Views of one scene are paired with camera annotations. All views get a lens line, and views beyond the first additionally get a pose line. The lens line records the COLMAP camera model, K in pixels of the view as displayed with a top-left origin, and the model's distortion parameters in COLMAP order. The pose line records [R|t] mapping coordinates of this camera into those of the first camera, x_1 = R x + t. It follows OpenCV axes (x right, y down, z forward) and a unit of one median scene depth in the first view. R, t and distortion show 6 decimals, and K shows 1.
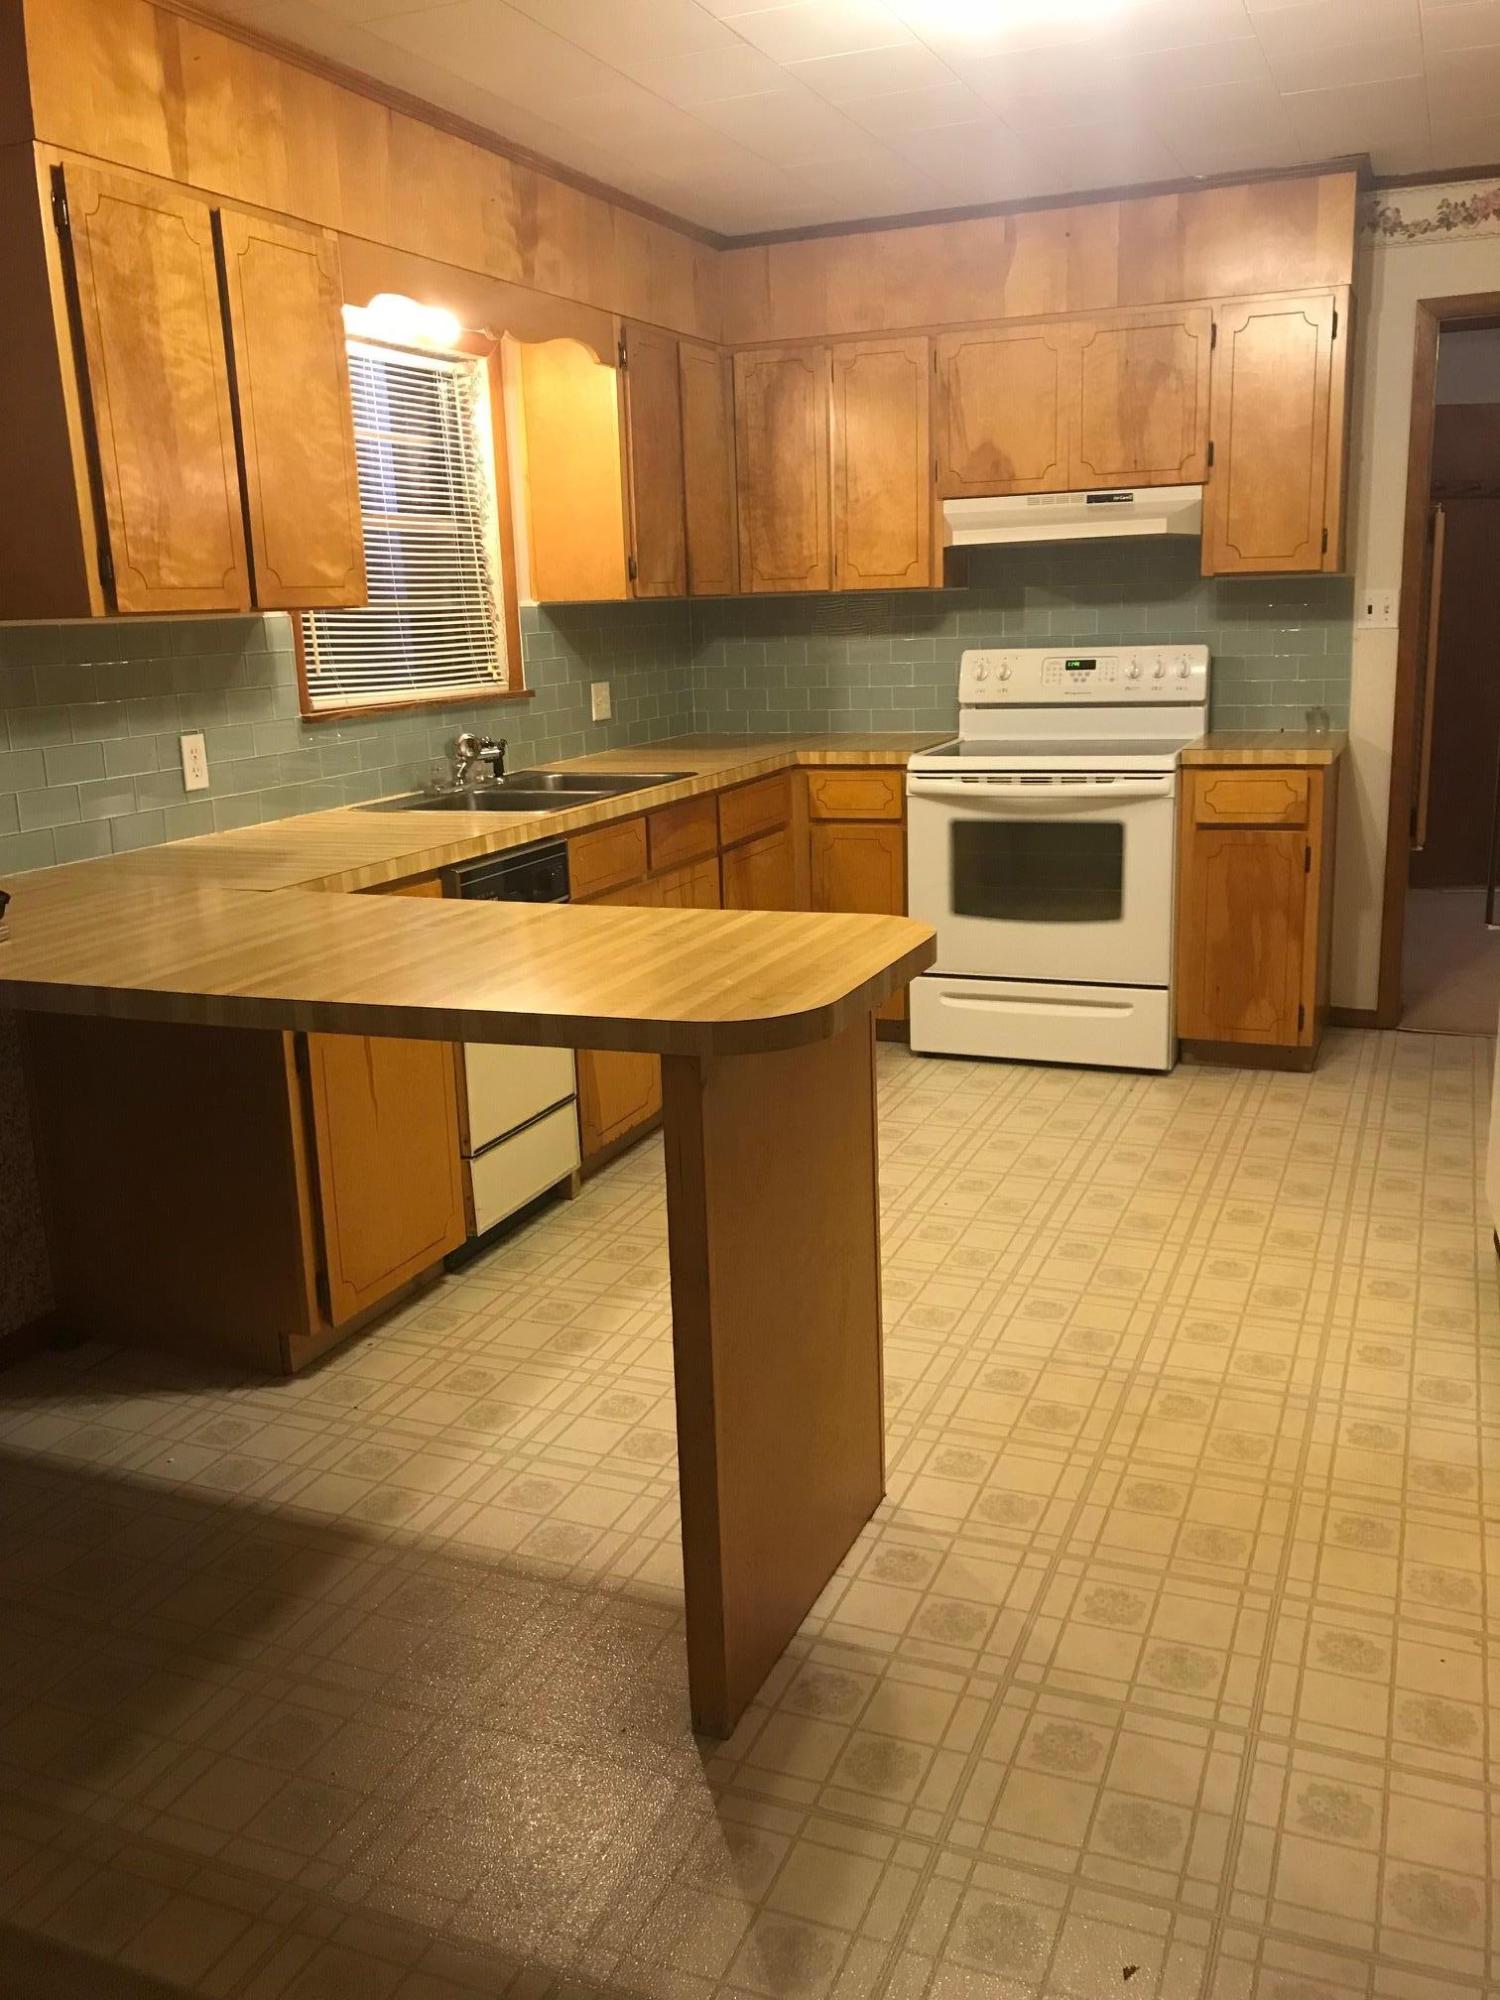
lens RADIAL K [[1650.9, 0, 756.9], [0, 1650.9, 988.7], [0, 0, 1]] dist [0.080465, -0.165490]
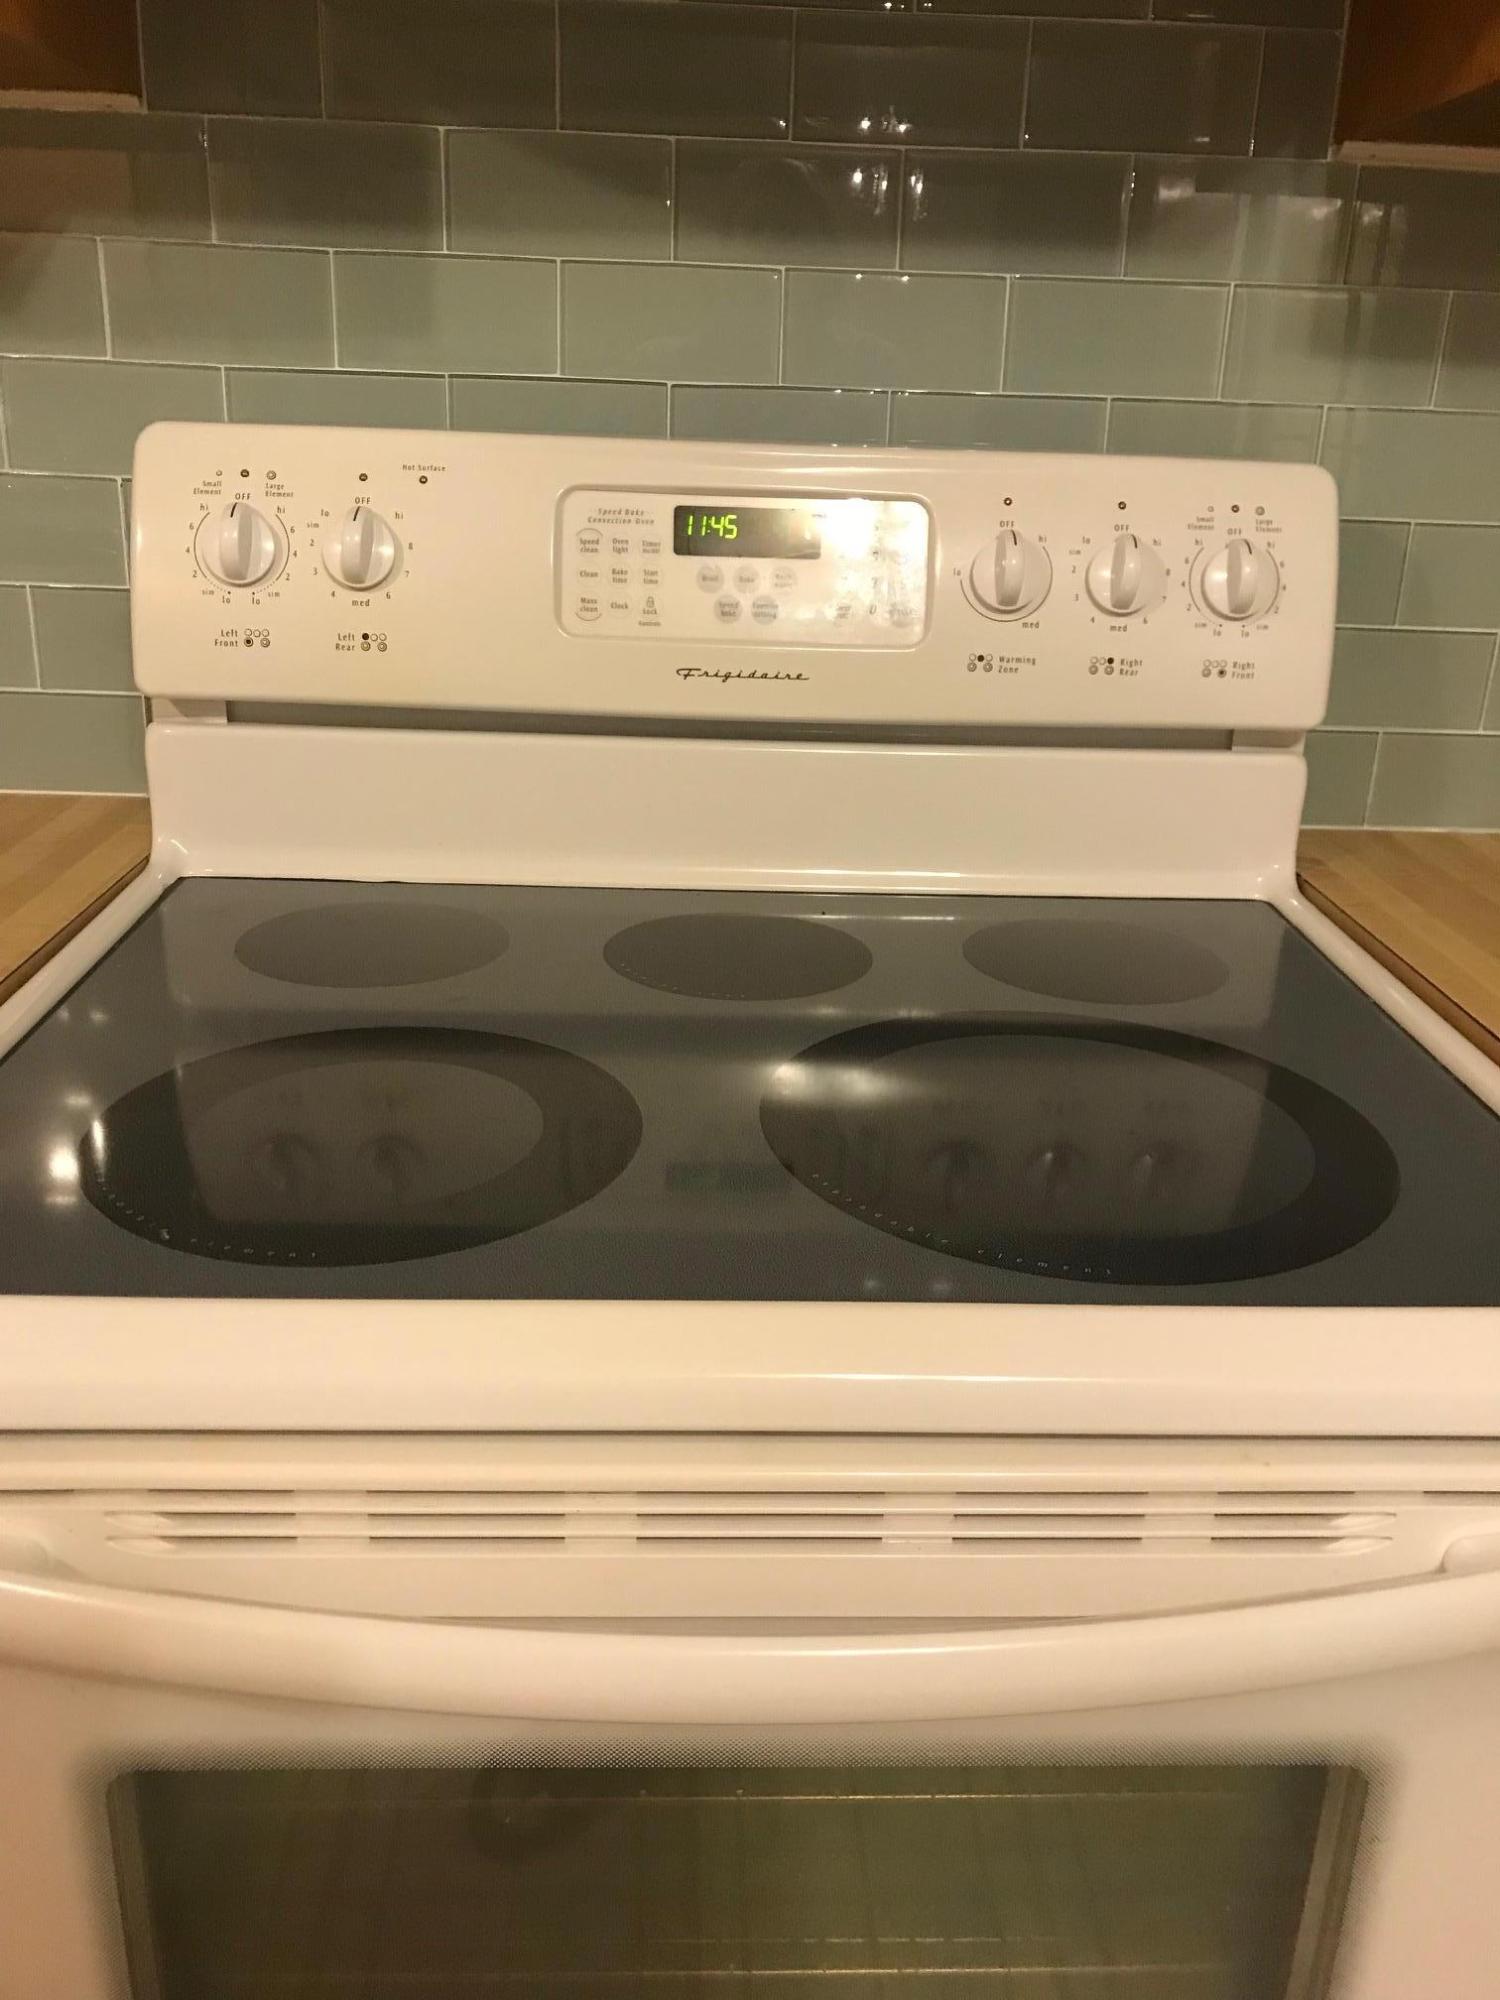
lens RADIAL K [[1650.9, 0, 756.9], [0, 1650.9, 988.7], [0, 0, 1]] dist [0.080465, -0.165490]
pose [[0.908625, -0.084403, 0.408995, 0.119312], [0.031376, 0.990392, 0.134678, -0.184886], [-0.416432, -0.109539, 0.902544, 0.895665]]
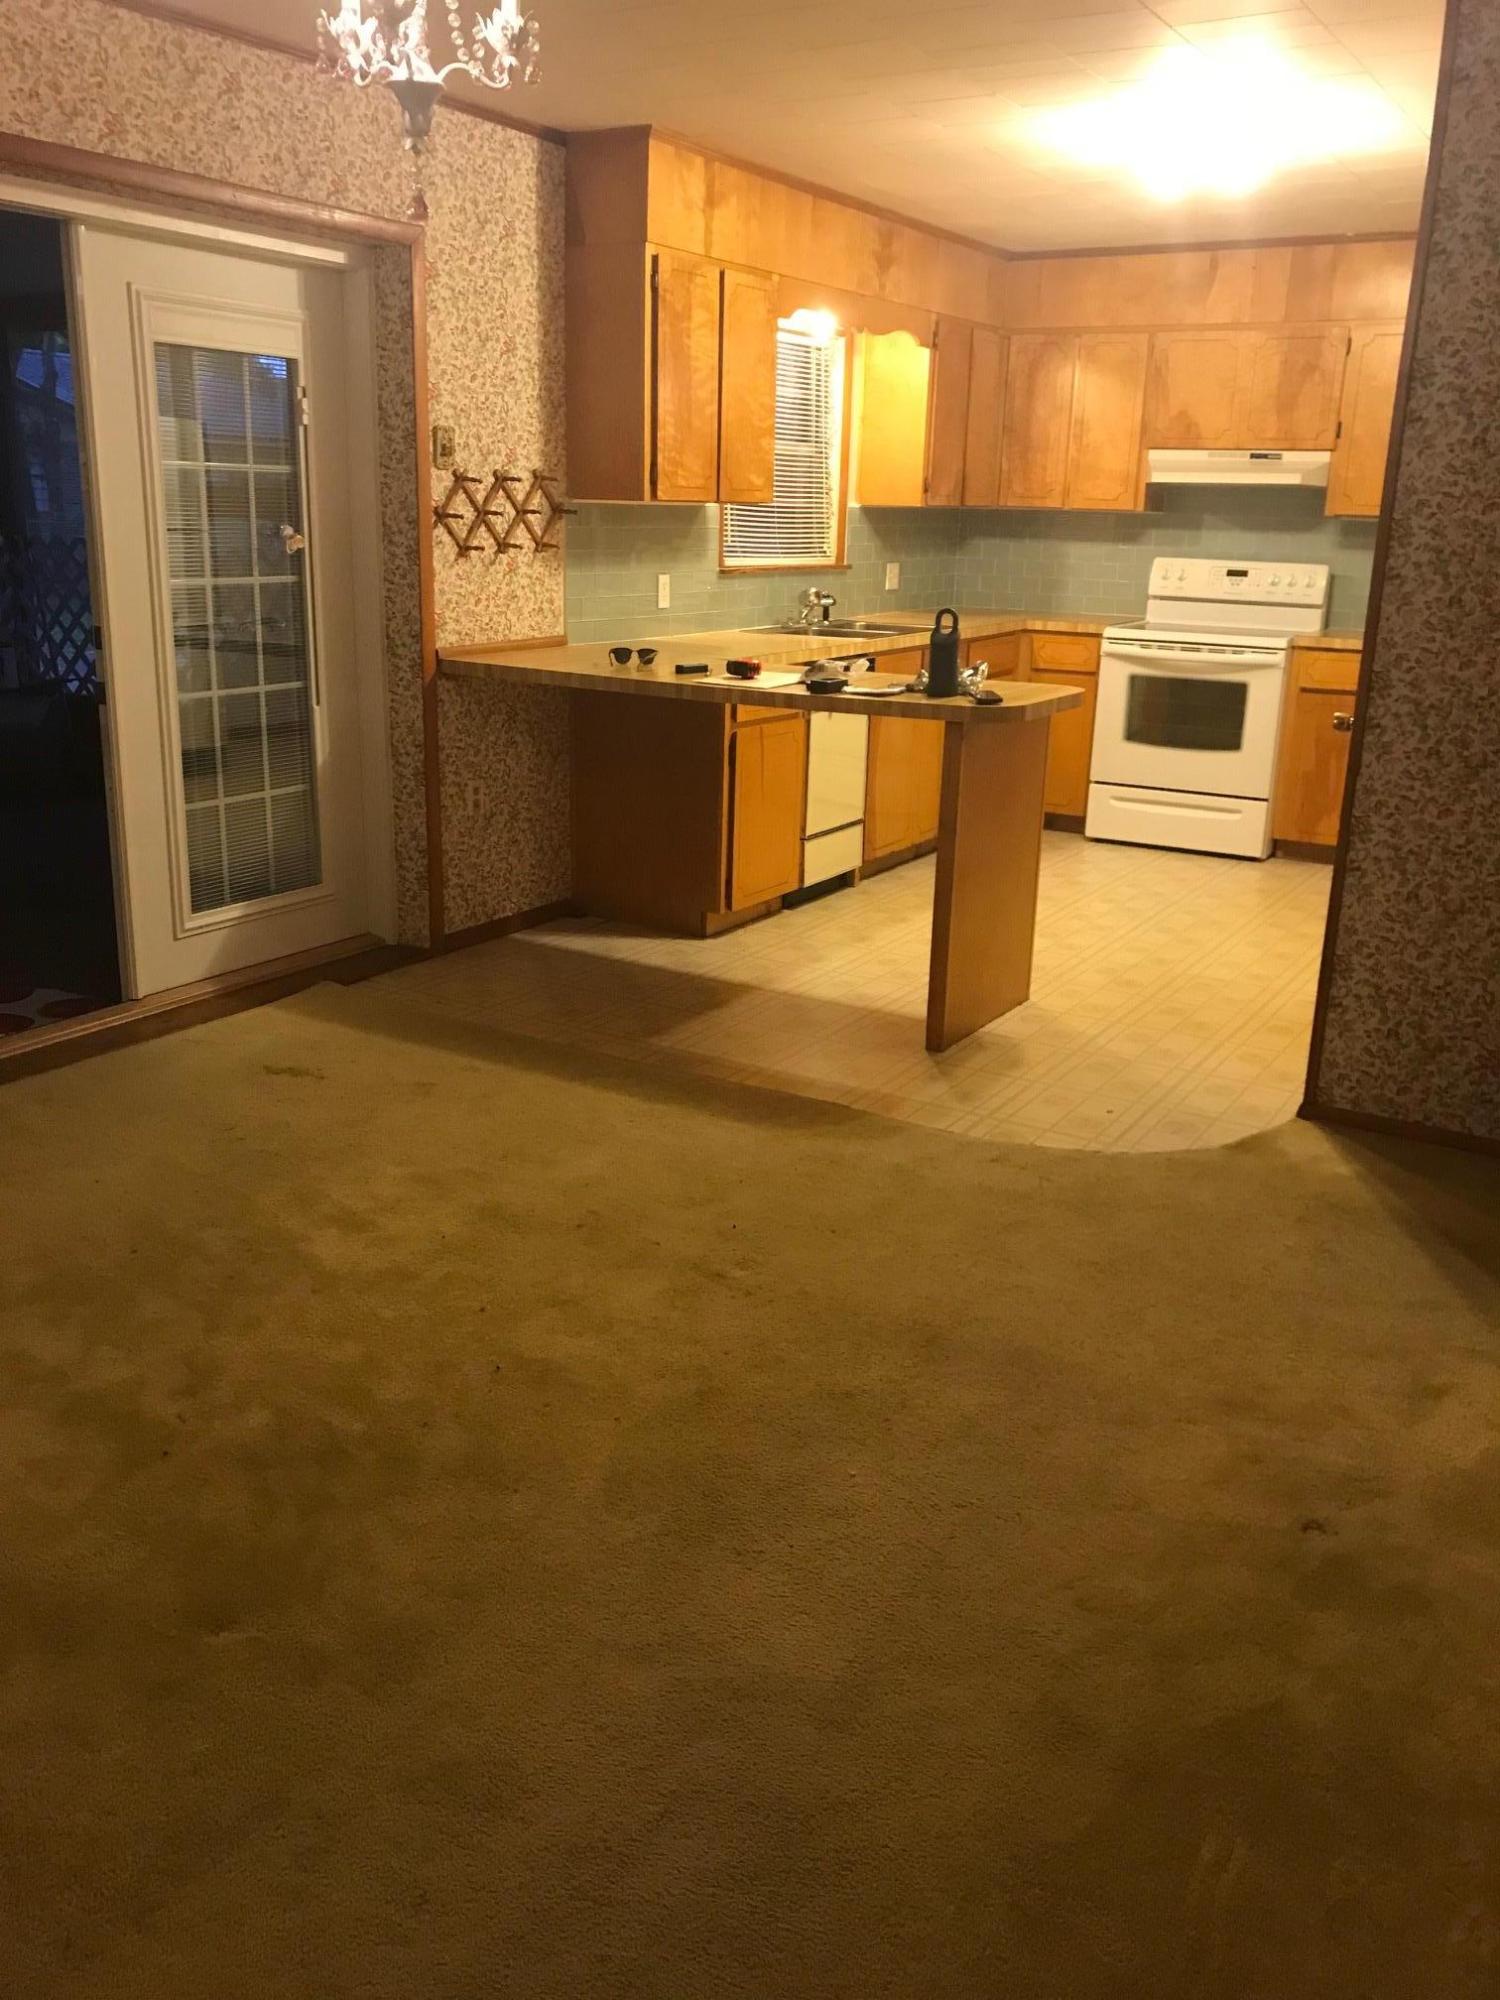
lens RADIAL K [[1654.4, 0, 750.0], [0, 1654.4, 1000.0], [0, 0, 1]] dist [0.003625, 0.005004]
pose [[0.987248, 0.099075, -0.124601, -0.001600], [-0.090976, 0.993452, 0.069105, 0.115119], [0.130632, -0.056888, 0.989797, -0.508776]]
